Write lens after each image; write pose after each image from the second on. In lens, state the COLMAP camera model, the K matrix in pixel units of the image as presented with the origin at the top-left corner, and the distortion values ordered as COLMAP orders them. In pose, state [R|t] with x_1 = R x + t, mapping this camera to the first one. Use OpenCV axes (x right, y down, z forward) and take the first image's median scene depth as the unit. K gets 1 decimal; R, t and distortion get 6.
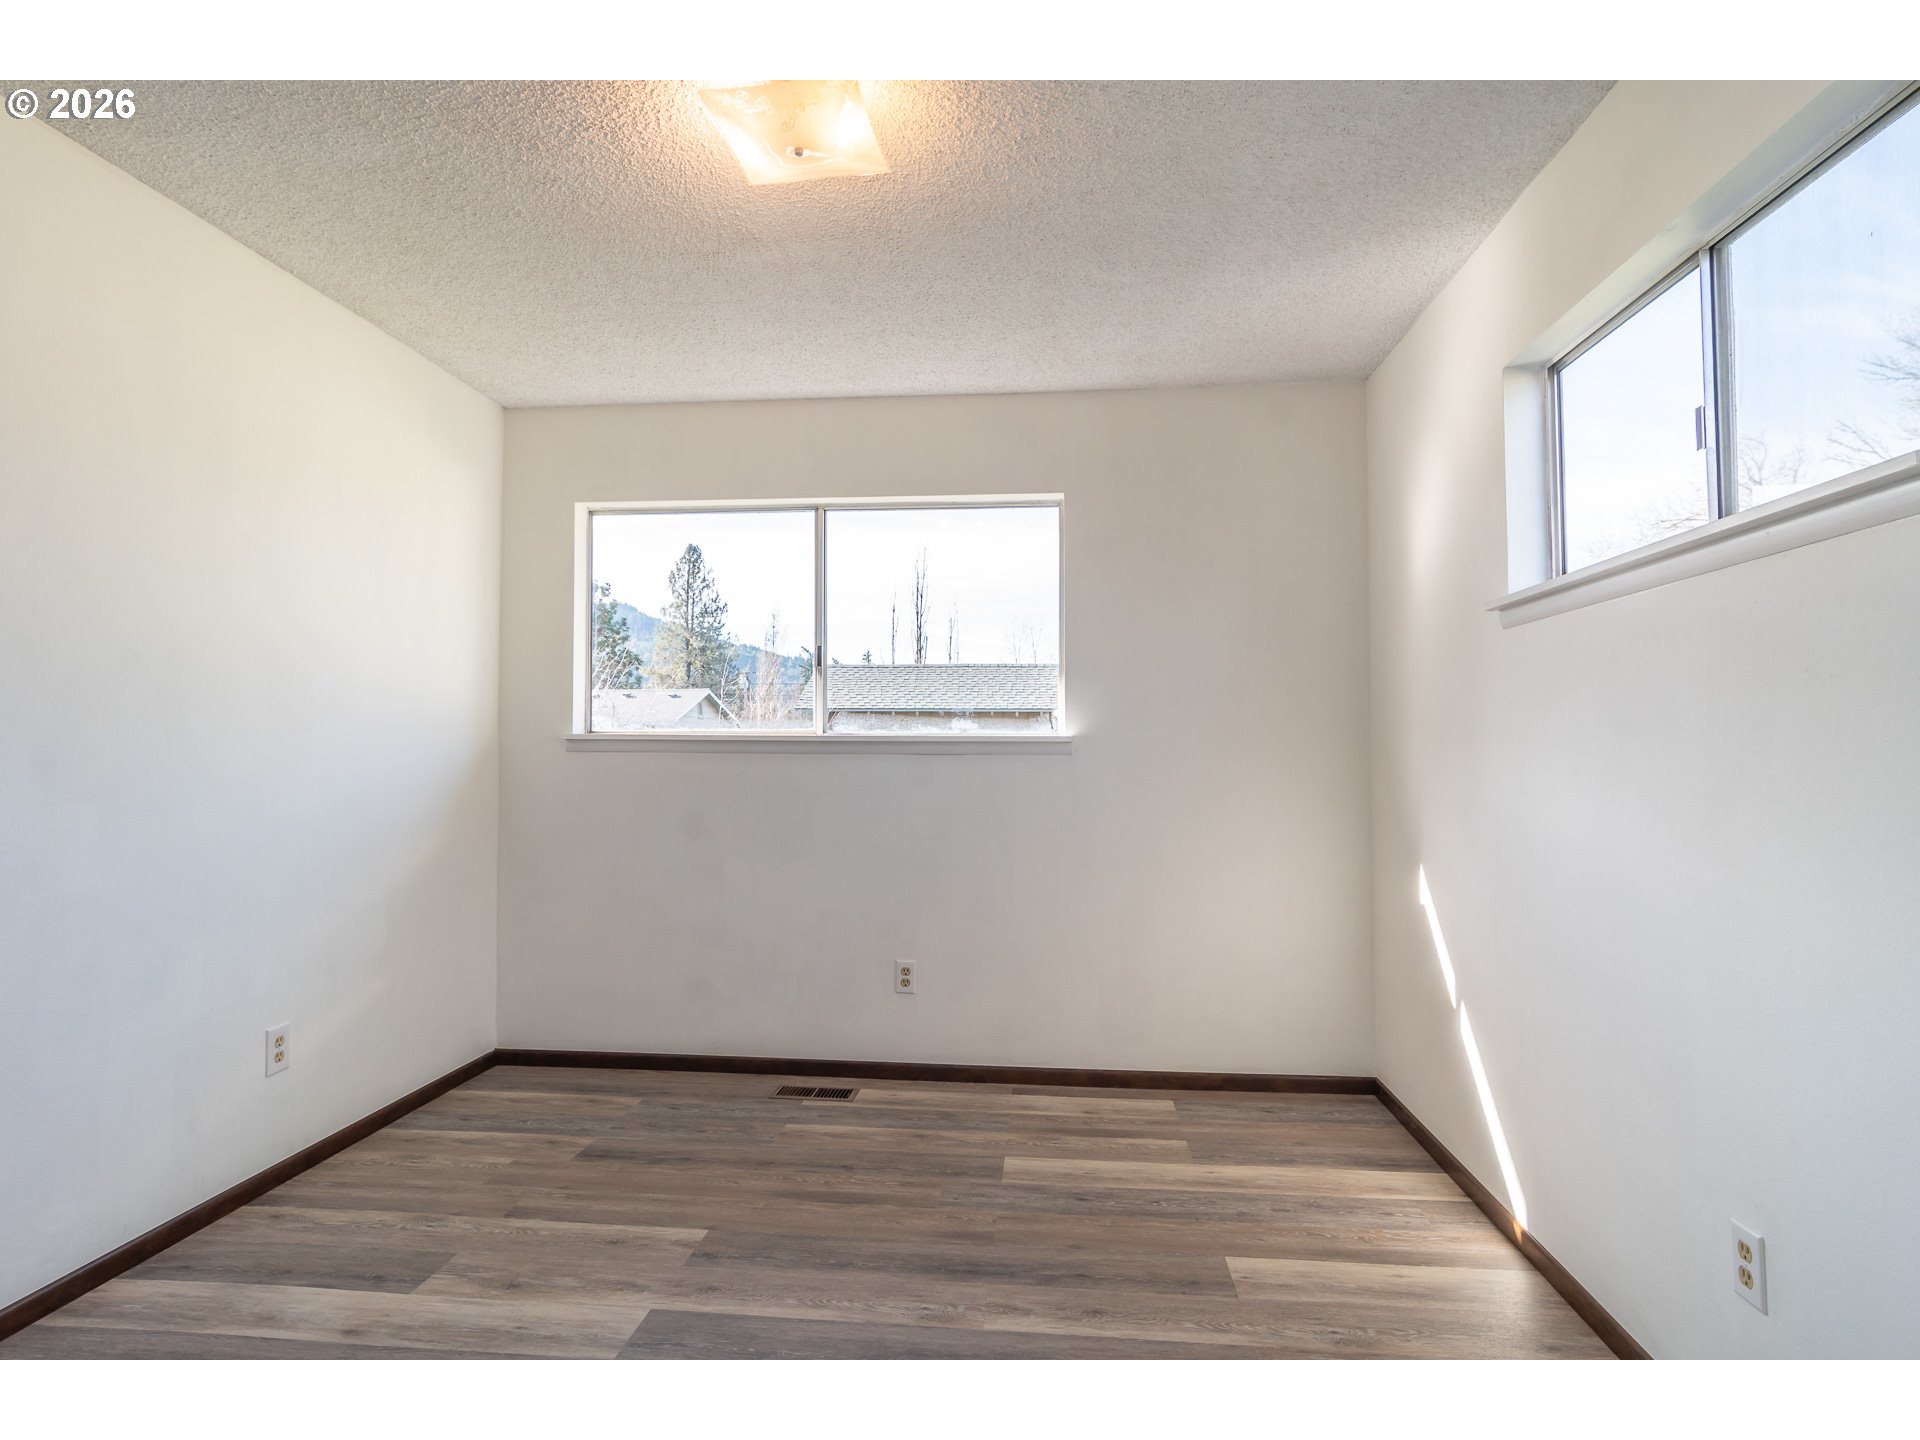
lens RADIAL K [[1056.1, 0, 952.2], [0, 1056.1, 735.1], [0, 0, 1]] dist [-0.006078, 0.006622]
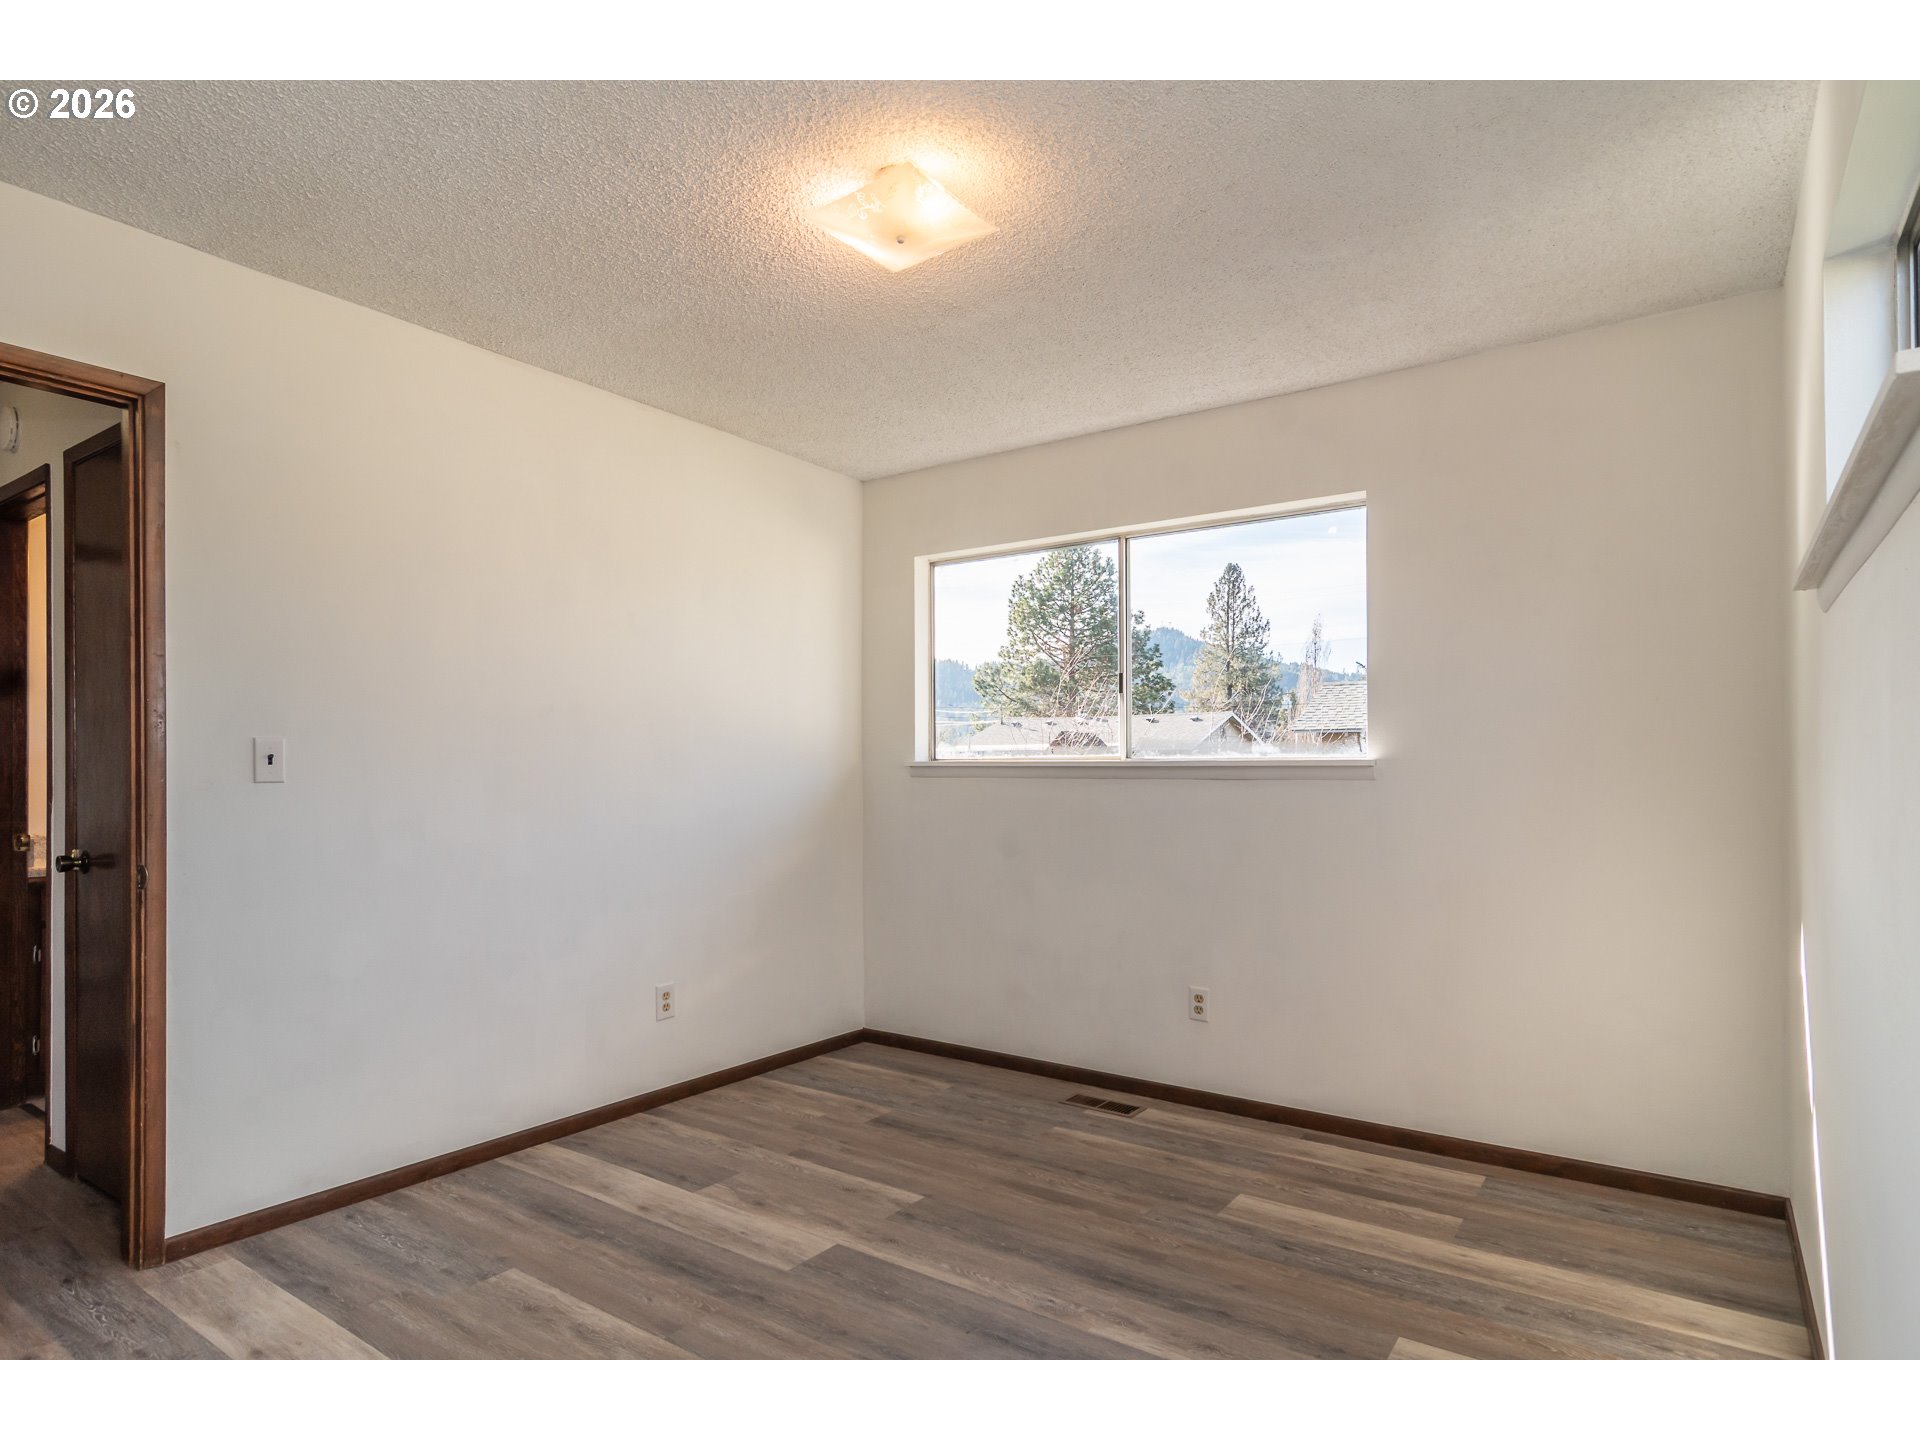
lens RADIAL K [[1056.1, 0, 907.2], [0, 1056.1, 790.4], [0, 0, 1]] dist [-0.006078, 0.006622]
pose [[0.860852, 0.005750, -0.508822, 0.255919], [0.009389, 0.999586, 0.027182, -0.000926], [0.508768, -0.028177, 0.860442, 0.016563]]
